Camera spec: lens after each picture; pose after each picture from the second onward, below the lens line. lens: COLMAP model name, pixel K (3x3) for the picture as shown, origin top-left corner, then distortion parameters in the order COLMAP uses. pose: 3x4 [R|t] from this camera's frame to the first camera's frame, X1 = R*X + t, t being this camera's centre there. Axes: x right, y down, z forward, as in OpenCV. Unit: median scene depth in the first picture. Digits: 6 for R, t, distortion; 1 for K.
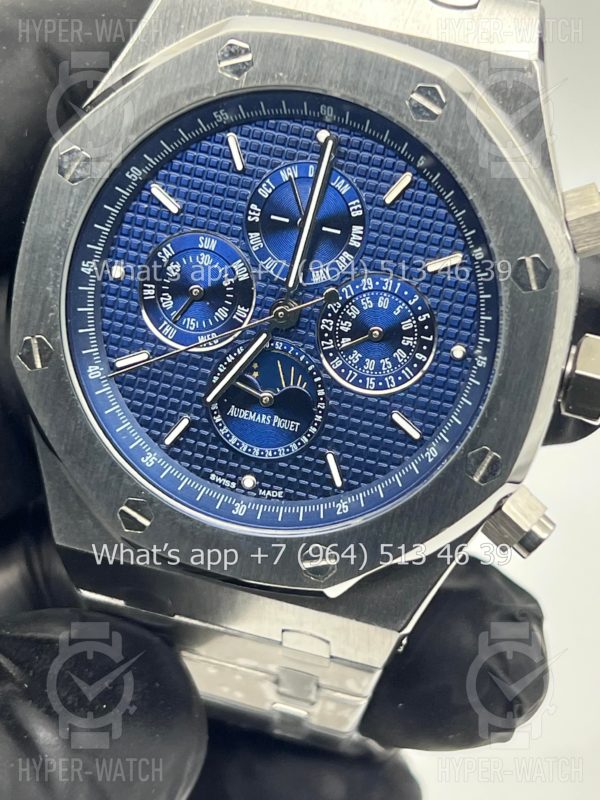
lens RADIAL K [[1863.9, 0, 301.3], [0, 1863.9, 401.9], [0, 0, 1]] dist [0.288495, 0.000000]
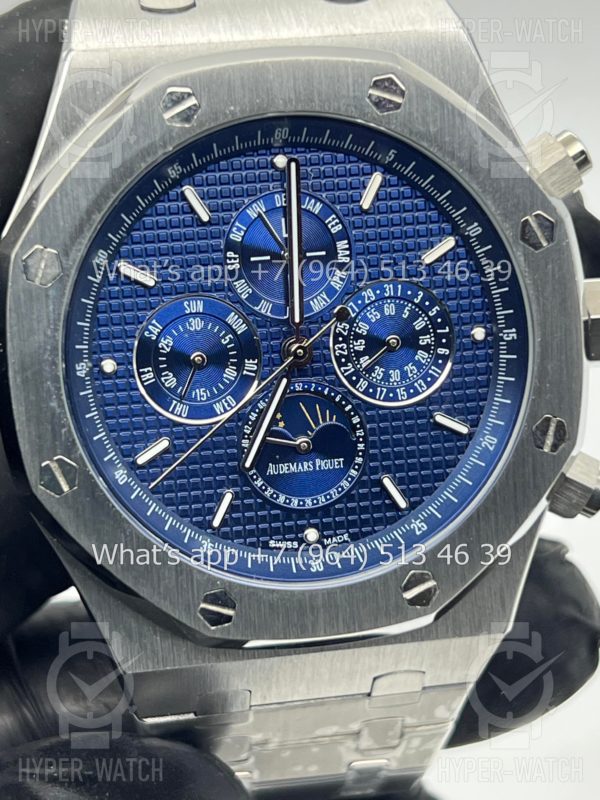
lens RADIAL K [[1863.9, 0, 300.7], [0, 1863.9, 401.8], [0, 0, 1]] dist [0.288495, 0.000000]
pose [[0.907553, -0.308163, 0.285277, -0.284086], [0.320585, 0.947214, 0.003322, -0.025924], [-0.271242, 0.088440, 0.958439, 0.097395]]
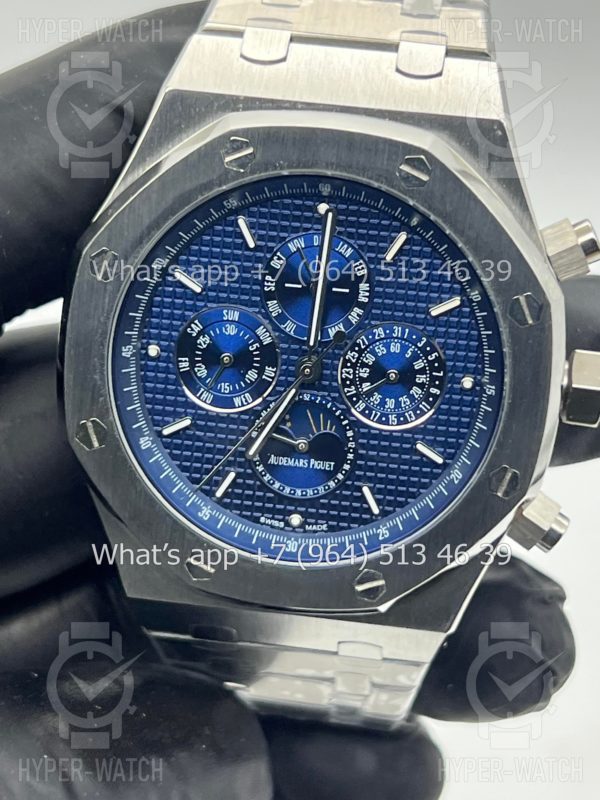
lens RADIAL K [[1863.9, 0, 301.3], [0, 1863.9, 400.5], [0, 0, 1]] dist [0.288495, 0.000000]
pose [[0.988924, -0.138734, 0.052743, -0.074941], [0.135556, 0.988968, 0.059716, -0.095880], [-0.060446, -0.051905, 0.996821, -0.114373]]
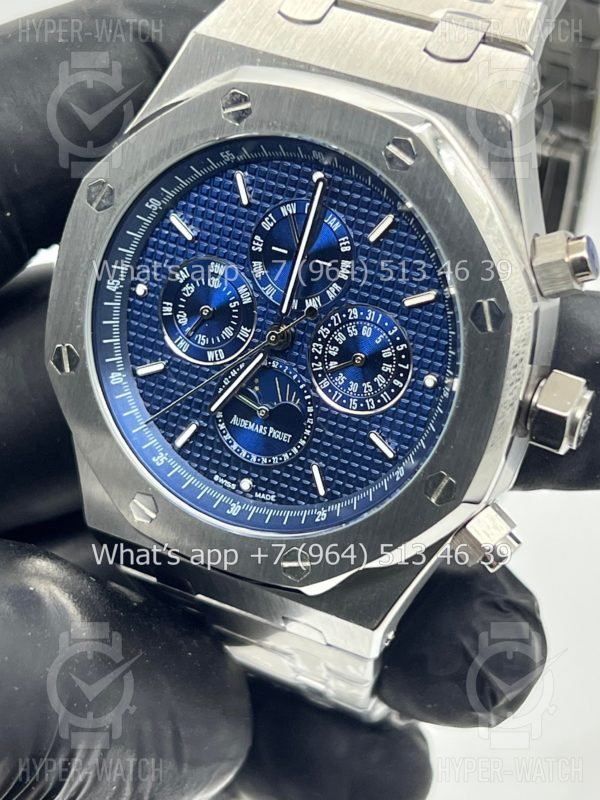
lens RADIAL K [[1863.9, 0, 301.7], [0, 1863.9, 404.9], [0, 0, 1]] dist [0.288495, 0.000000]
pose [[0.976960, 0.059867, -0.204856, 0.231510], [-0.048617, 0.997042, 0.059521, -0.073042], [0.207813, -0.048190, 0.976981, -0.074601]]
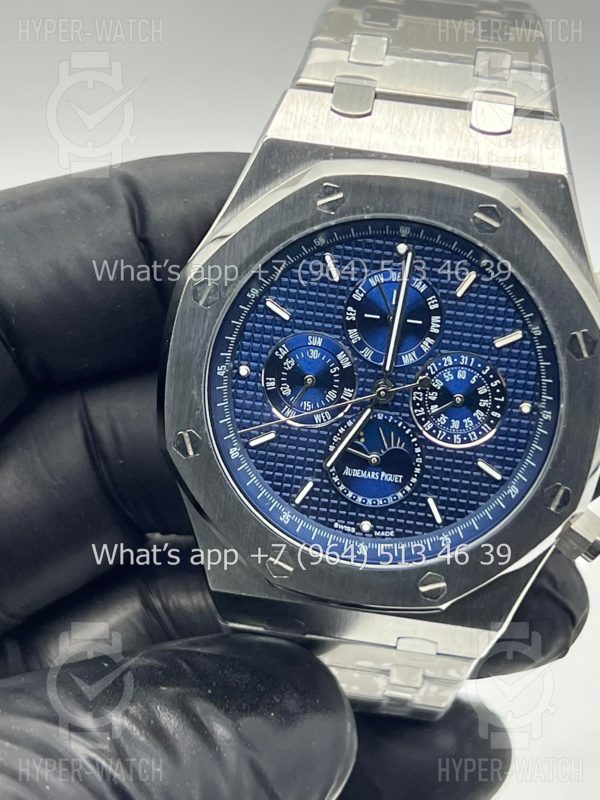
lens RADIAL K [[1863.9, 0, 301.4], [0, 1863.9, 404.5], [0, 0, 1]] dist [0.288495, 0.000000]
pose [[0.991765, -0.108601, 0.067884, -0.148940], [0.104689, 0.992768, 0.058751, -0.117471], [-0.073773, -0.051160, 0.995962, -0.238404]]
